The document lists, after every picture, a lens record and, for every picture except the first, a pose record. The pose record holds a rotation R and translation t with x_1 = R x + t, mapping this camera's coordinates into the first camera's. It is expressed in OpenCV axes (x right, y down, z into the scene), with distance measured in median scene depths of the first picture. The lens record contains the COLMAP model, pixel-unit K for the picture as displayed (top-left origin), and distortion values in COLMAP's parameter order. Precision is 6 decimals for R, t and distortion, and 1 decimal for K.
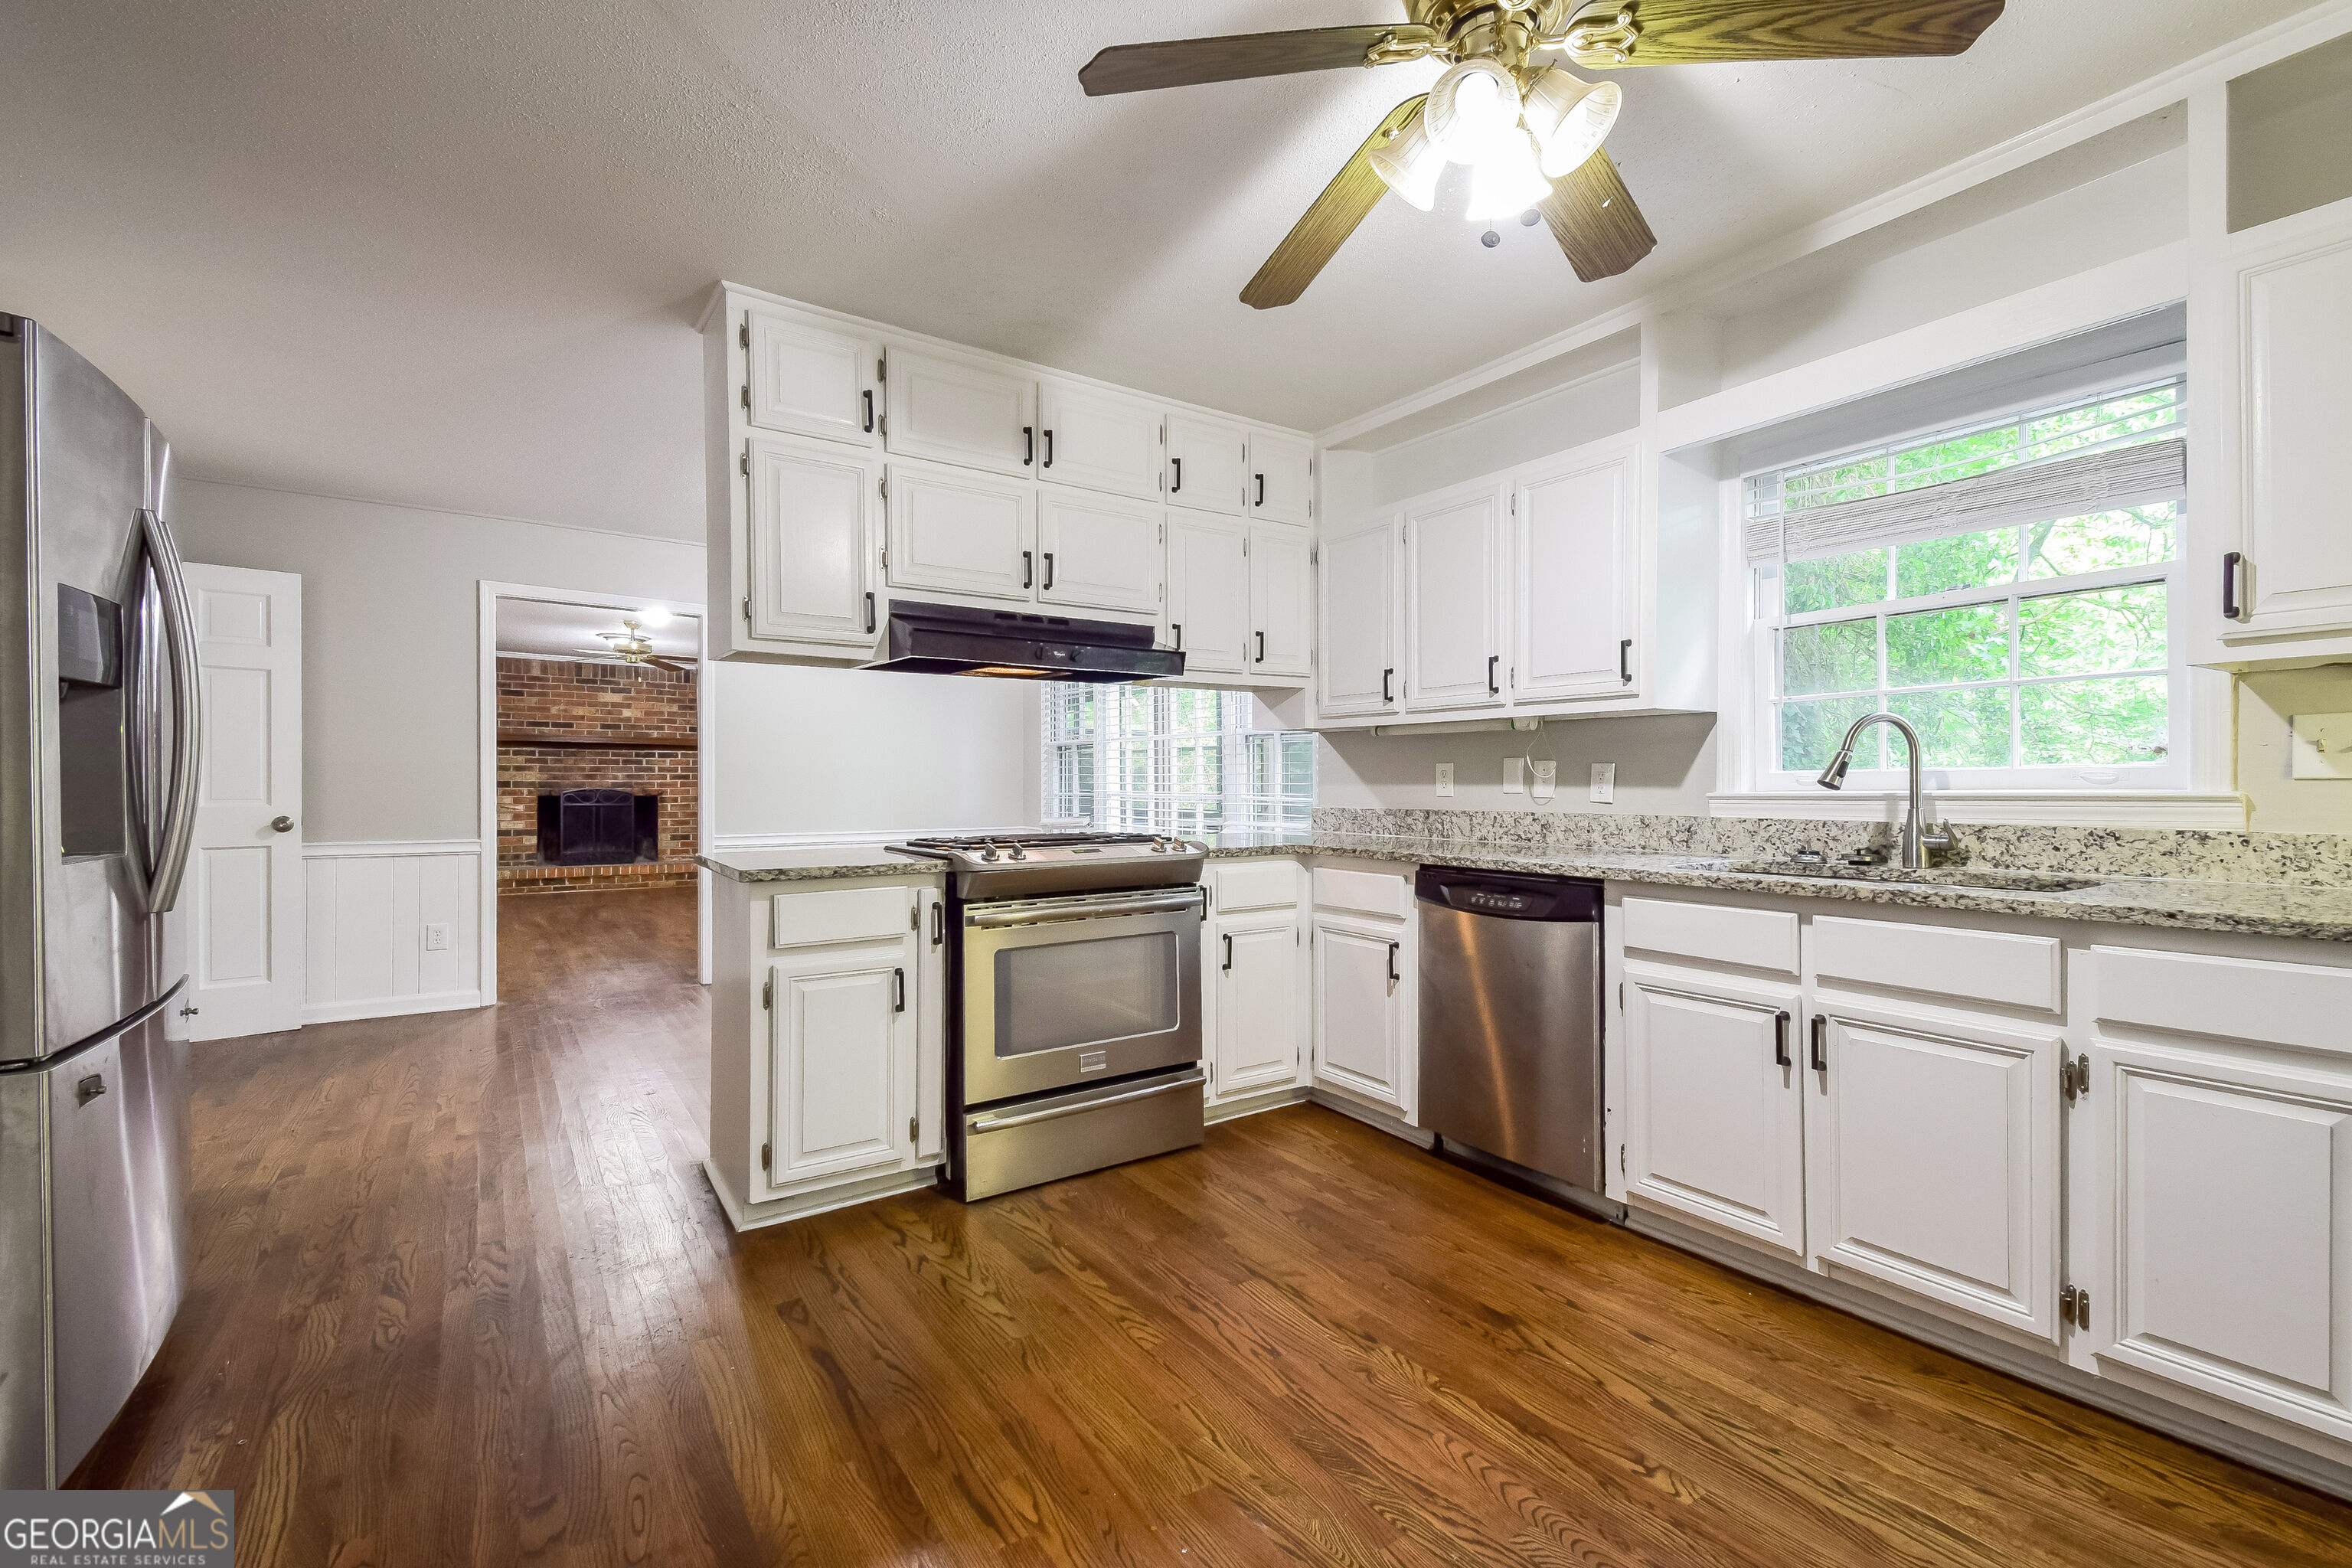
lens RADIAL K [[1038.7, 0, 1180.5], [0, 1038.7, 787.3], [0, 0, 1]] dist [0.017522, -0.002272]
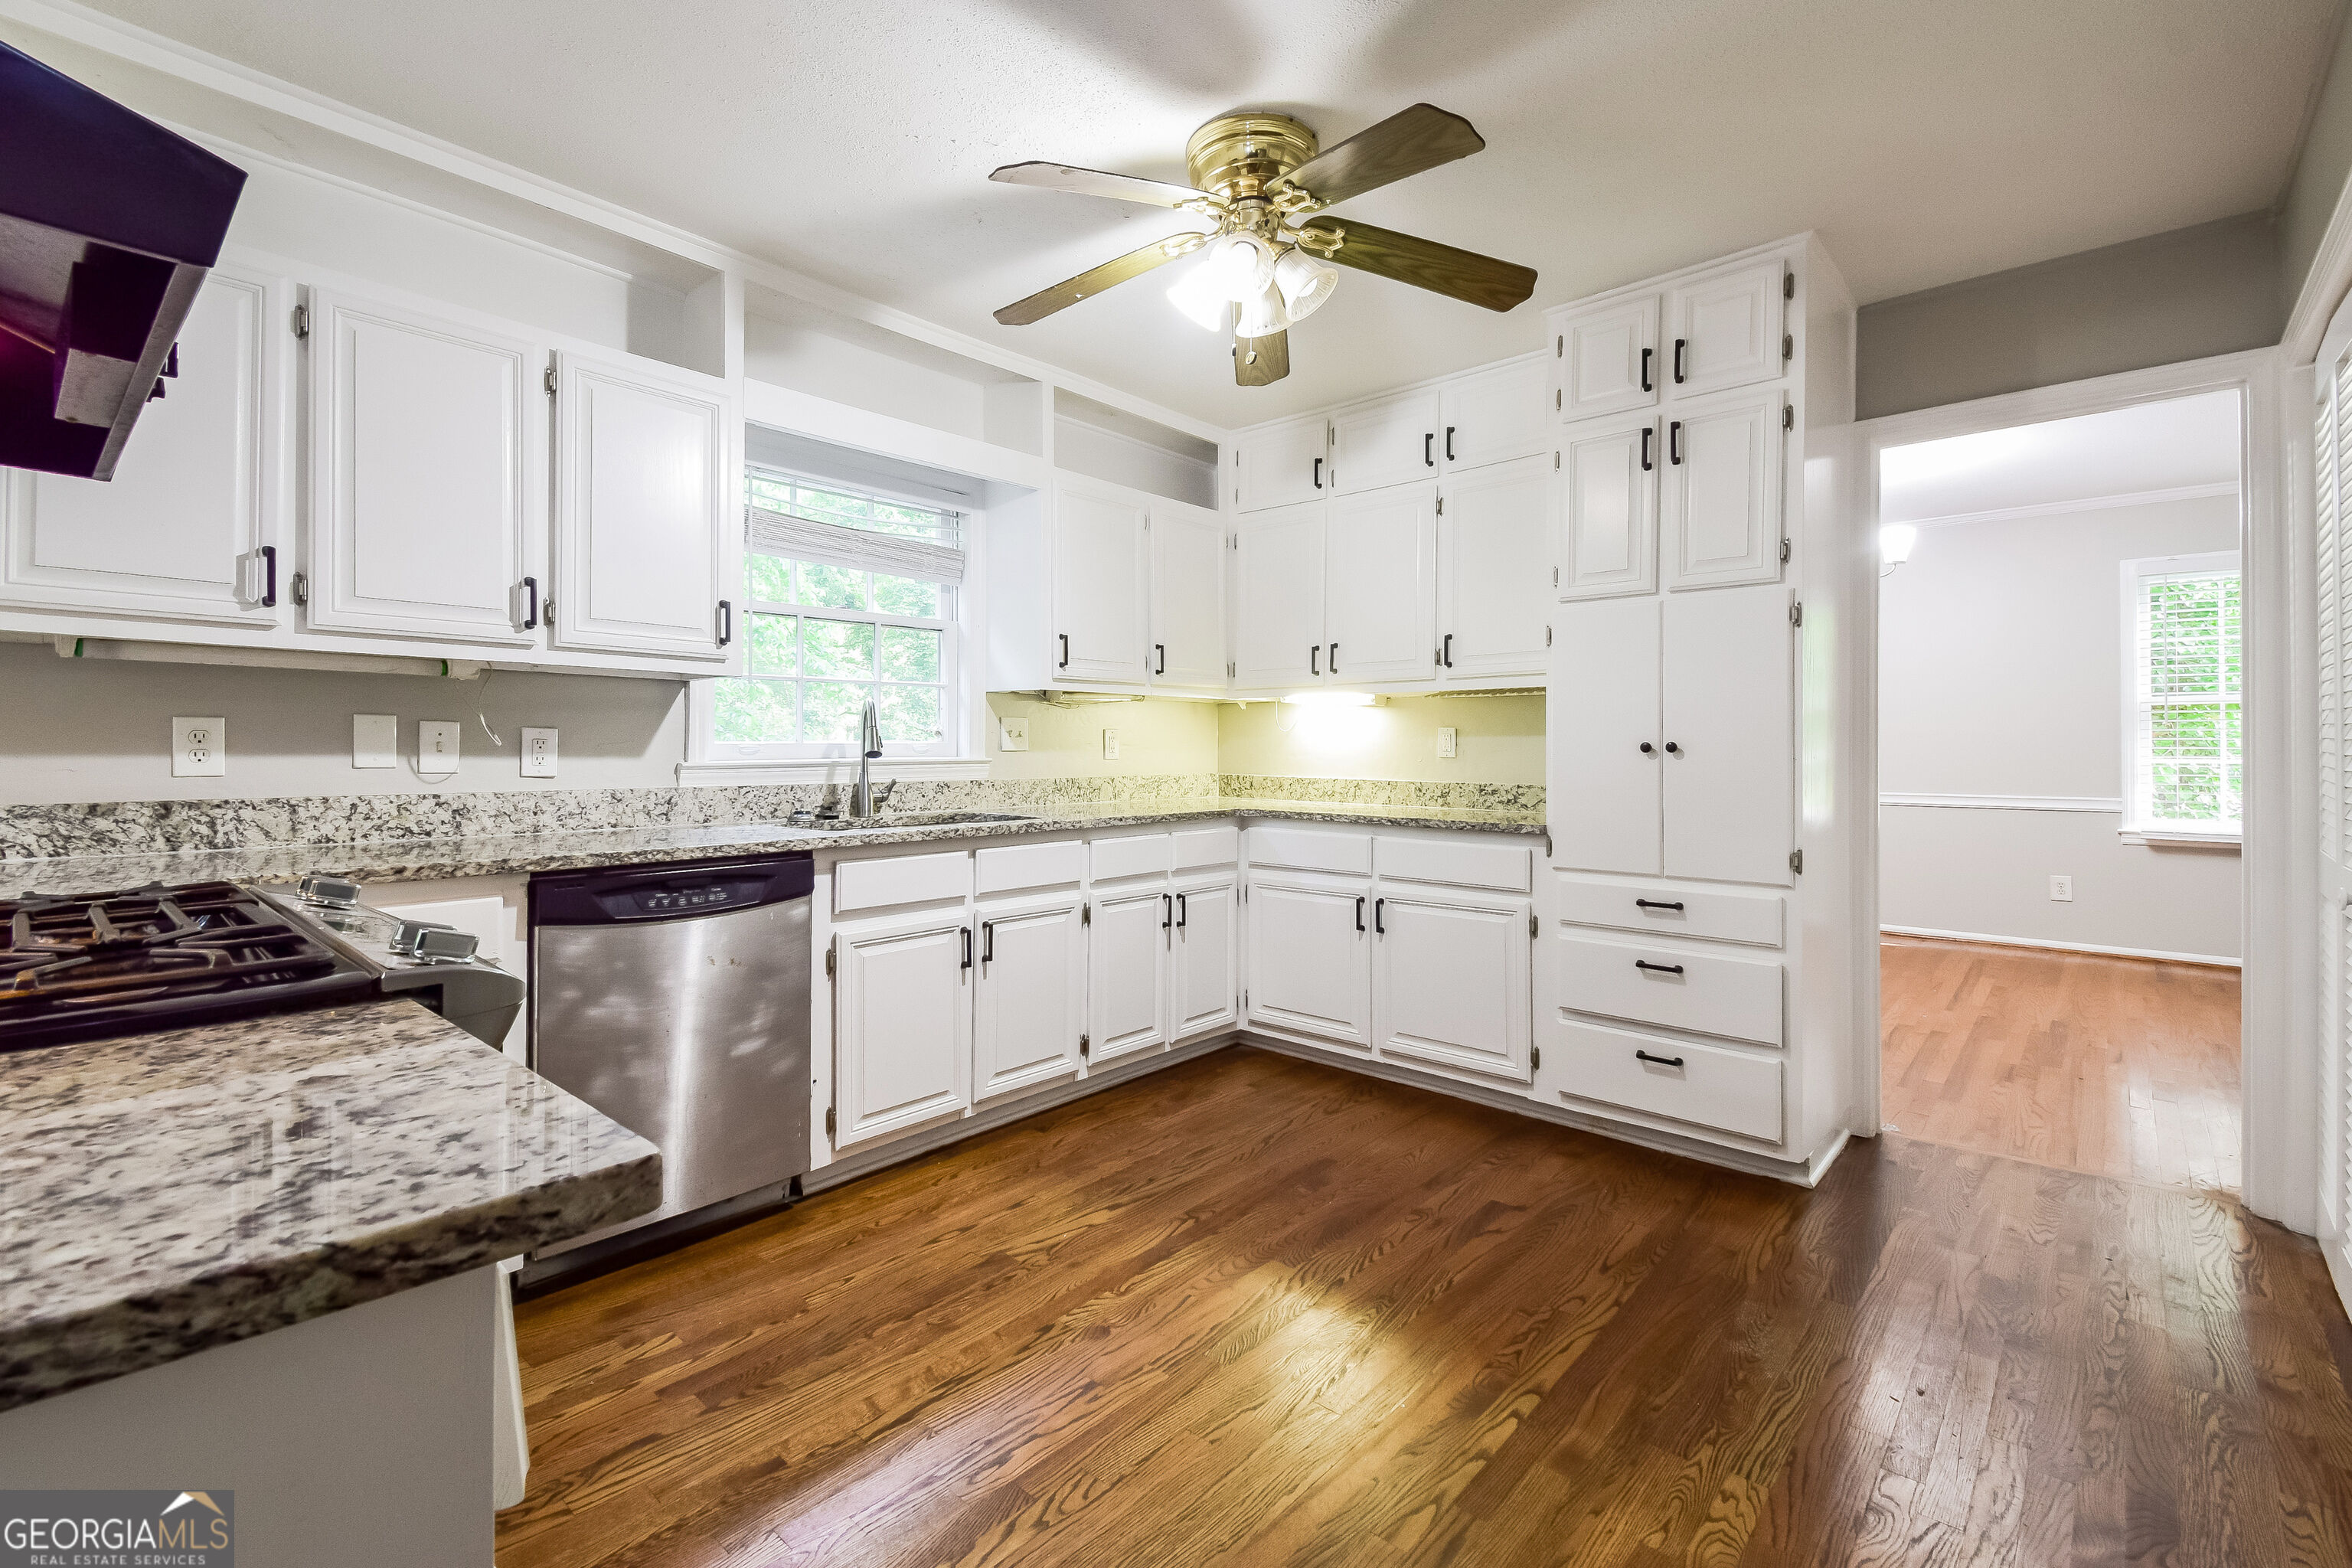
lens RADIAL K [[1038.7, 0, 1168.1], [0, 1038.7, 758.5], [0, 0, 1]] dist [0.017522, -0.002272]
pose [[-0.256454, -0.005513, 0.966541, -0.572466], [0.003871, 0.999970, 0.006731, -0.003507], [-0.966549, 0.005468, -0.256425, 0.836993]]
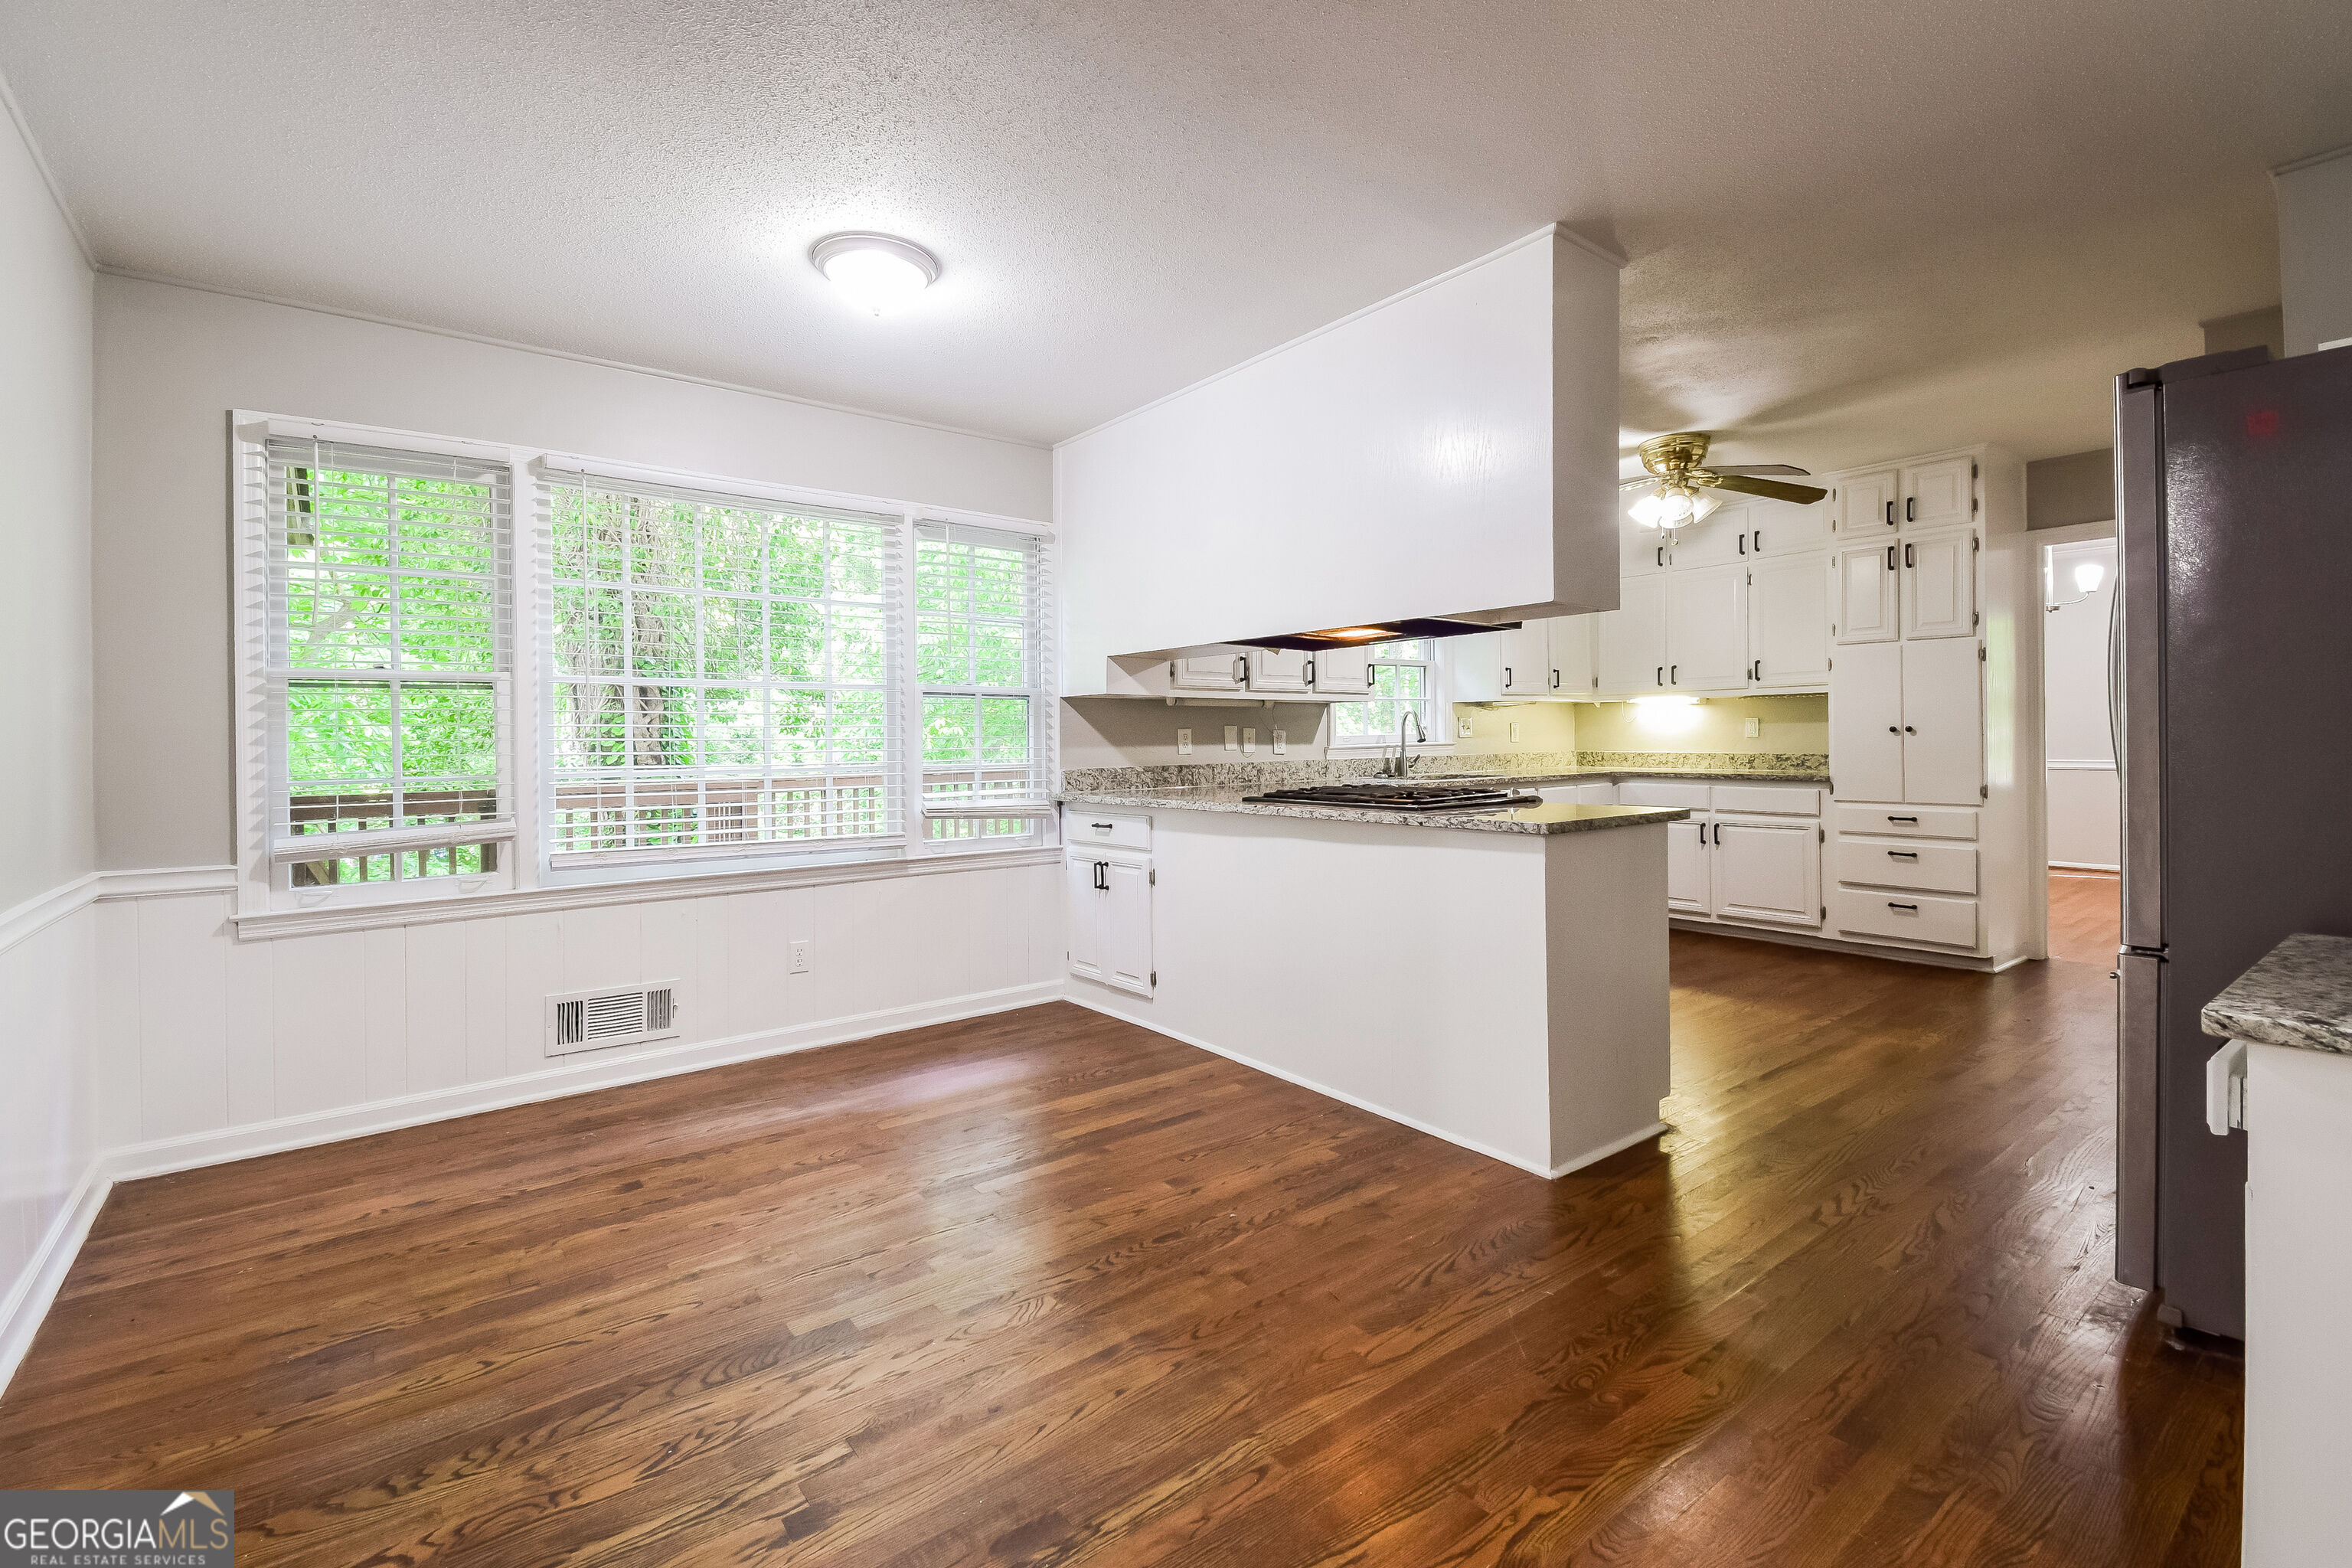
lens RADIAL K [[1038.7, 0, 1202.8], [0, 1038.7, 749.7], [0, 0, 1]] dist [0.017522, -0.002272]
pose [[-0.098404, -0.007746, 0.995116, -1.343480], [0.020417, 0.999743, 0.009801, -0.012317], [-0.994937, 0.021282, -0.098220, 1.451295]]
